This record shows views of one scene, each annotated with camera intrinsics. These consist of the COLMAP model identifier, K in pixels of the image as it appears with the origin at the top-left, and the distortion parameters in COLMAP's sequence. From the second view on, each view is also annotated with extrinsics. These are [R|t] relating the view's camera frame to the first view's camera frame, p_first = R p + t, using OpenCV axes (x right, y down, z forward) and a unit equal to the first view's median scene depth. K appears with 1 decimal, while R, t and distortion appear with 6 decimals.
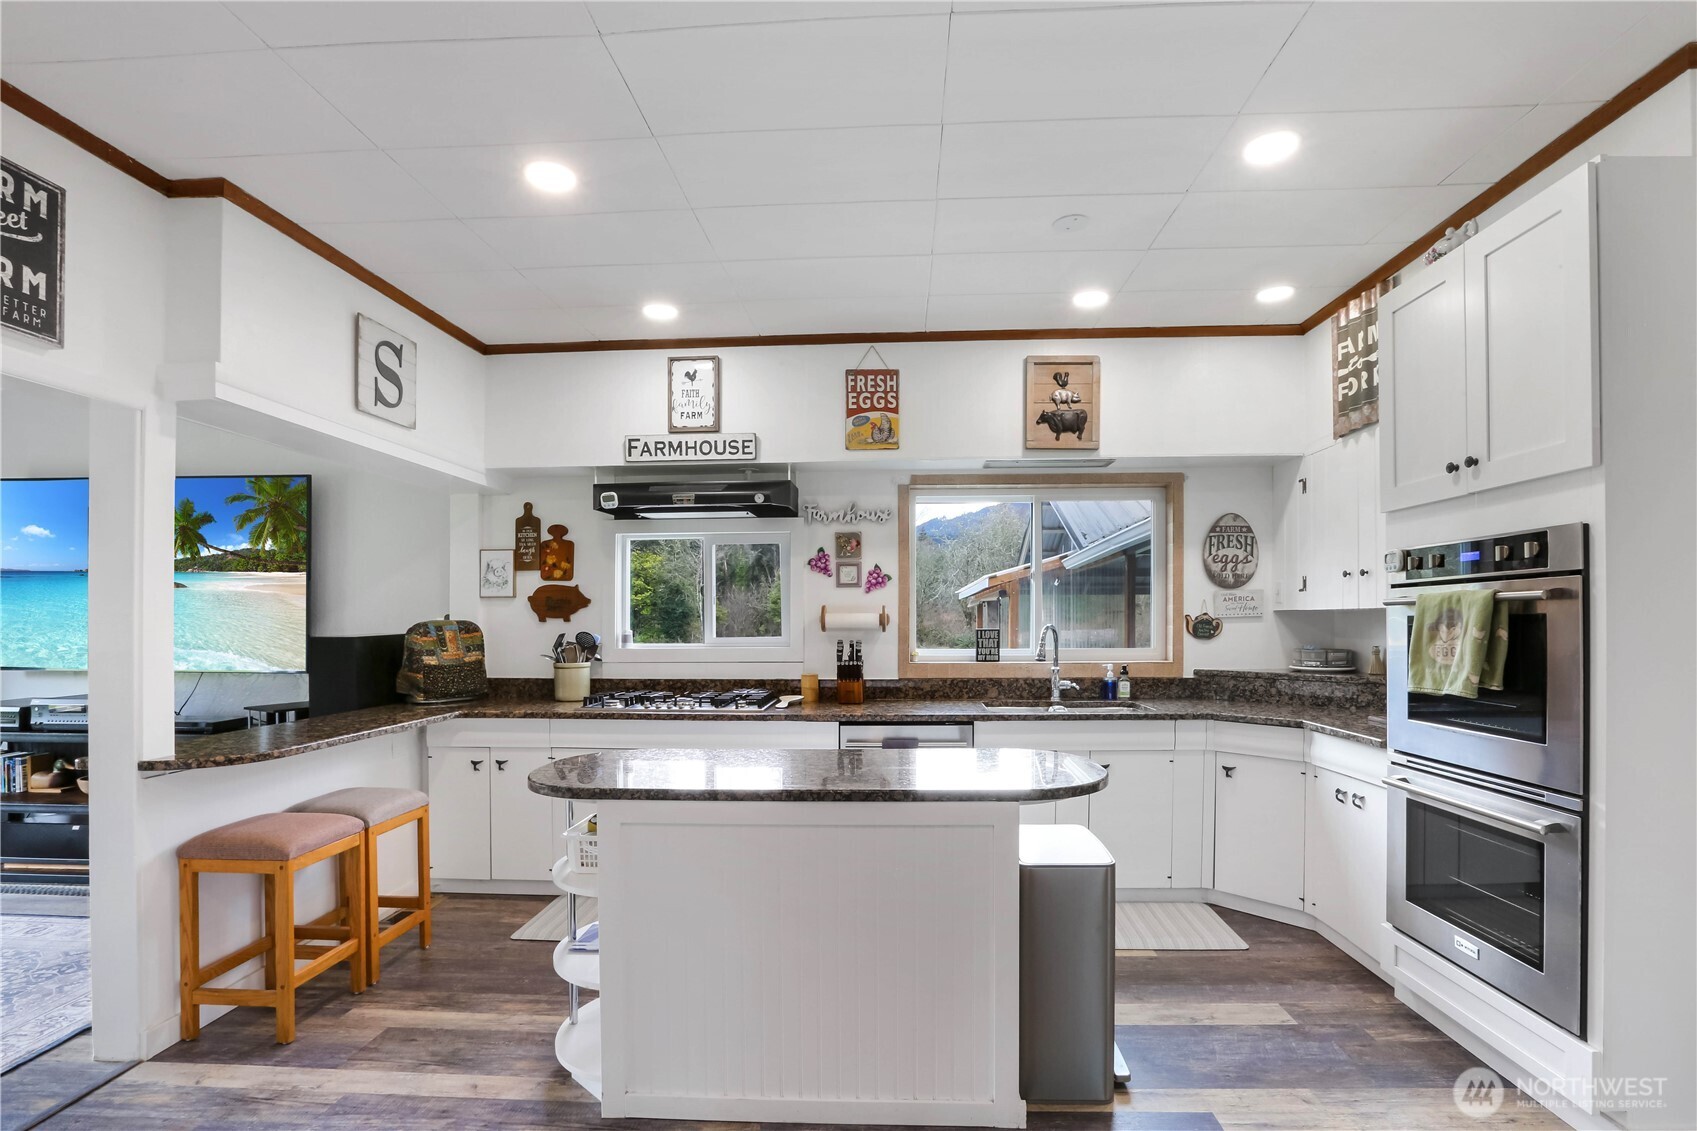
lens RADIAL K [[792.4, 0, 867.9], [0, 792.4, 634.0], [0, 0, 1]] dist [-0.044249, 0.016074]
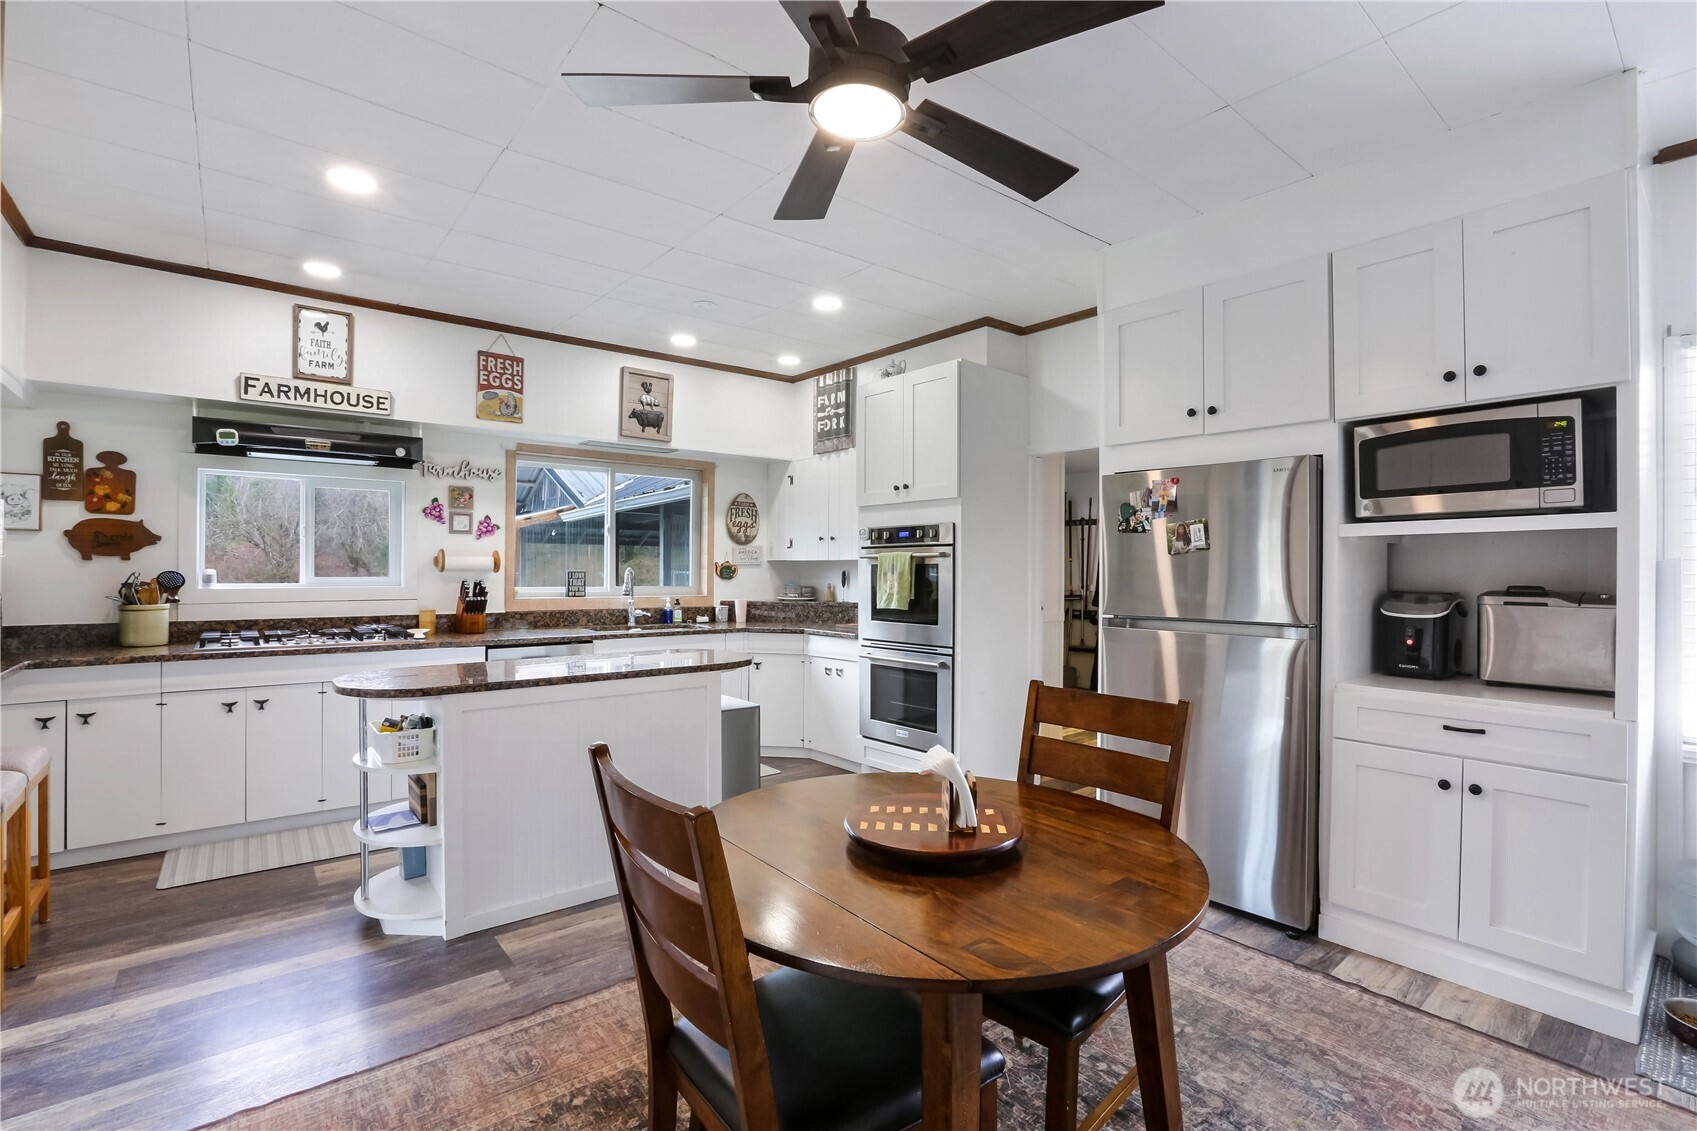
lens RADIAL K [[792.4, 0, 853.7], [0, 792.4, 572.9], [0, 0, 1]] dist [-0.044249, 0.016074]
pose [[0.741154, 0.005590, 0.671312, -0.393984], [0.002283, 0.999939, -0.010848, 0.011555], [-0.671331, 0.009573, 0.741096, -0.238024]]
